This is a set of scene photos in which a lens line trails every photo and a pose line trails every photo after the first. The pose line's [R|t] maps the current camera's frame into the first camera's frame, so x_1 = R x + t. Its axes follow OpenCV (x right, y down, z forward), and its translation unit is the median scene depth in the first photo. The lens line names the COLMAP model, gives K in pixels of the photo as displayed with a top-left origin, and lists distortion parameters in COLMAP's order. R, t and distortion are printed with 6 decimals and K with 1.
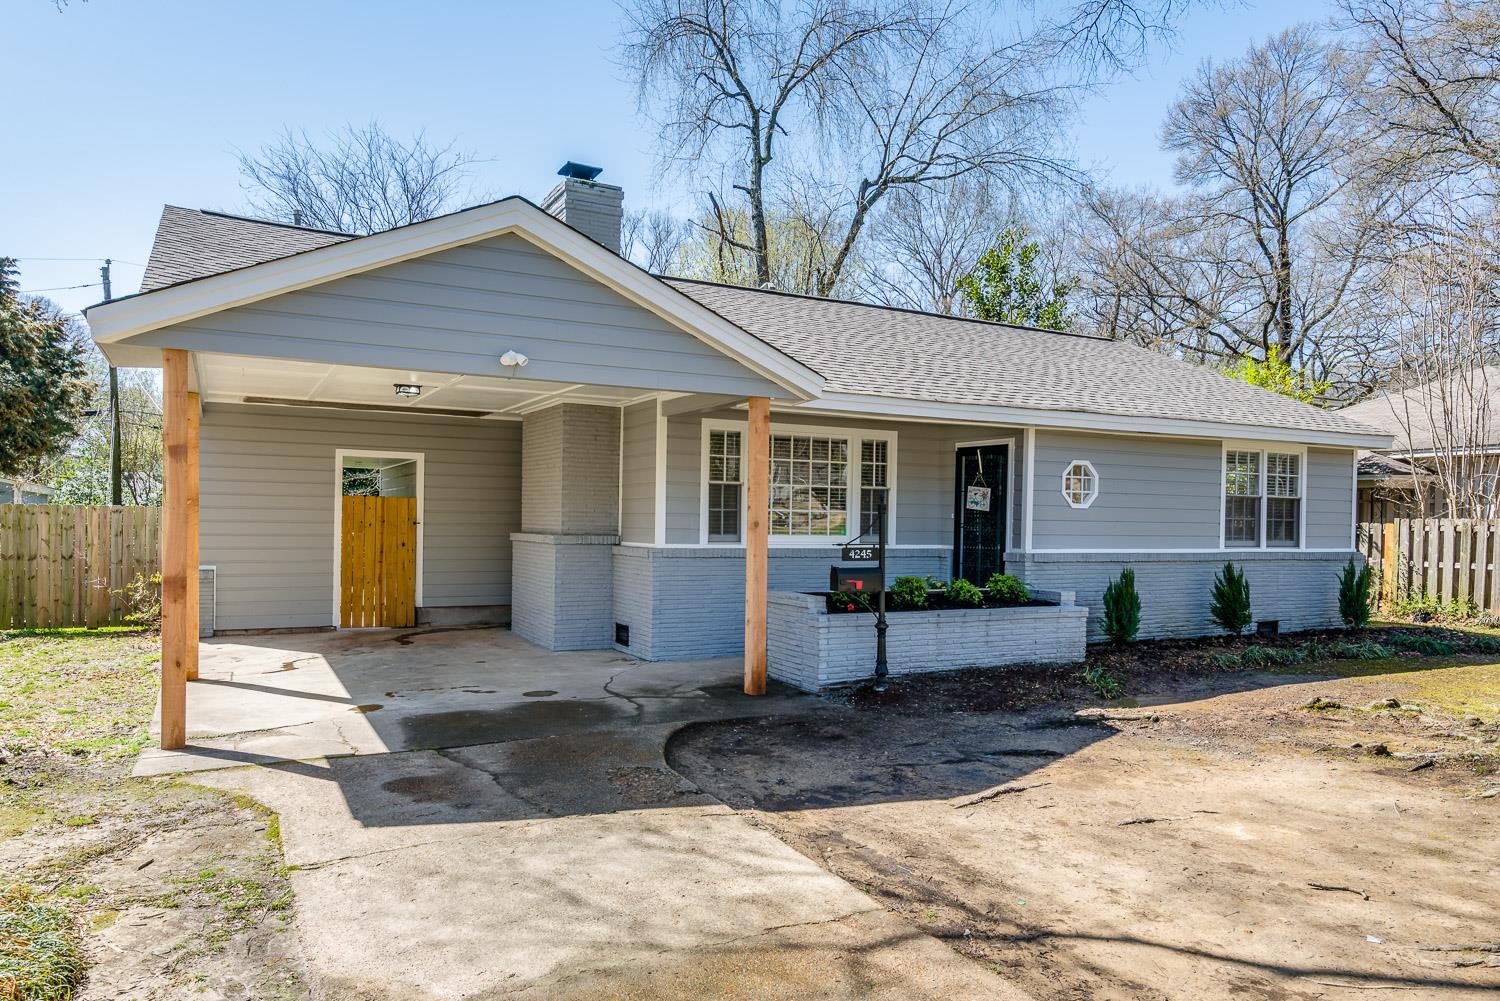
lens RADIAL K [[1016.2, 0, 750.0], [0, 1016.2, 500.5], [0, 0, 1]] dist [0.001625, 0.000811]
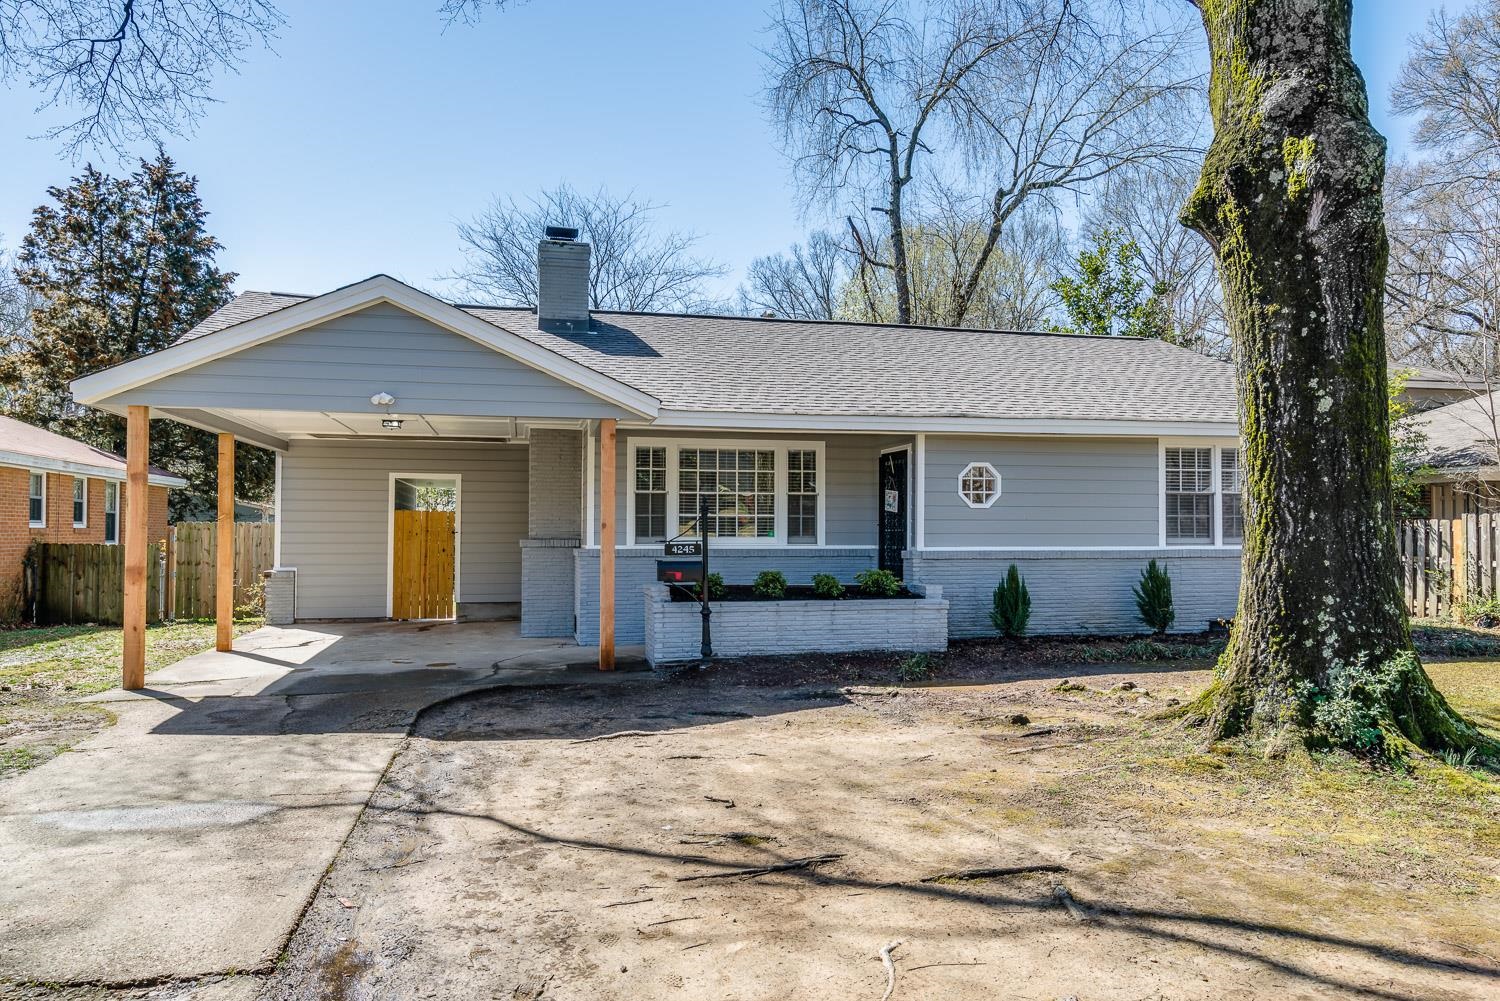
lens RADIAL K [[1013.5, 0, 741.7], [0, 1013.5, 479.9], [0, 0, 1]] dist [0.008493, -0.000329]
pose [[0.962923, -0.027876, -0.268334, 0.351593], [0.018404, 0.999118, -0.037750, 0.012925], [0.269149, 0.031412, 0.962586, -0.073668]]
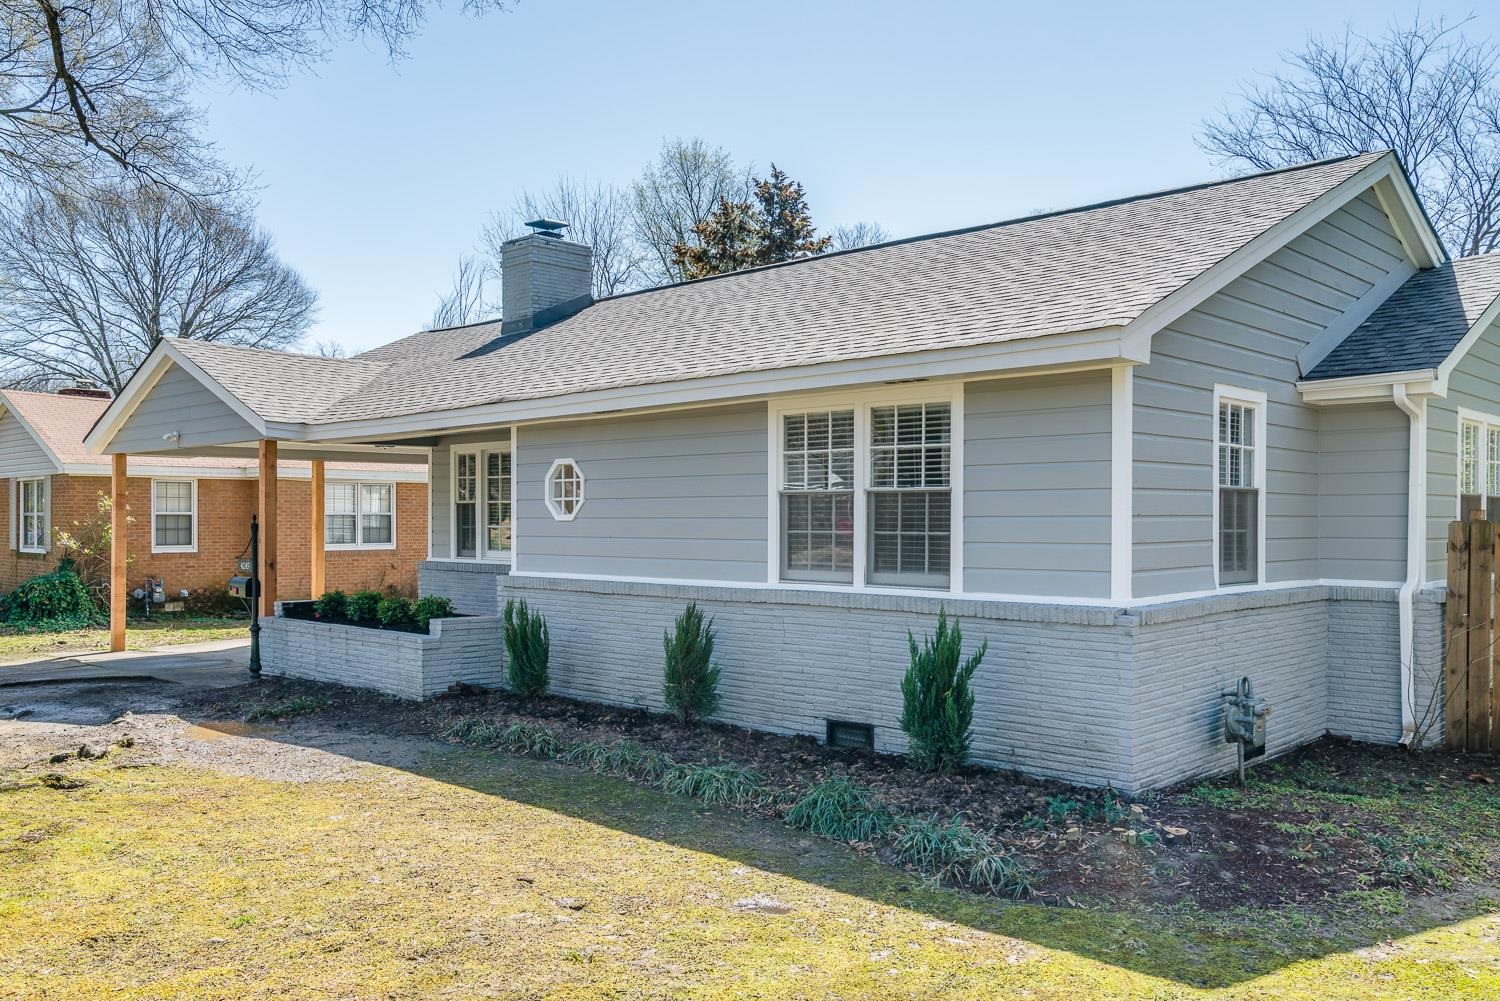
lens RADIAL K [[1217.5, 0, 750.0], [0, 1217.5, 500.5], [0, 0, 1]] dist [-0.002835, -0.000994]
pose [[0.320965, -0.030203, -0.946609, 1.183341], [0.019213, 0.999493, -0.025376, 0.017601], [0.946896, -0.010042, 0.321382, 0.795377]]
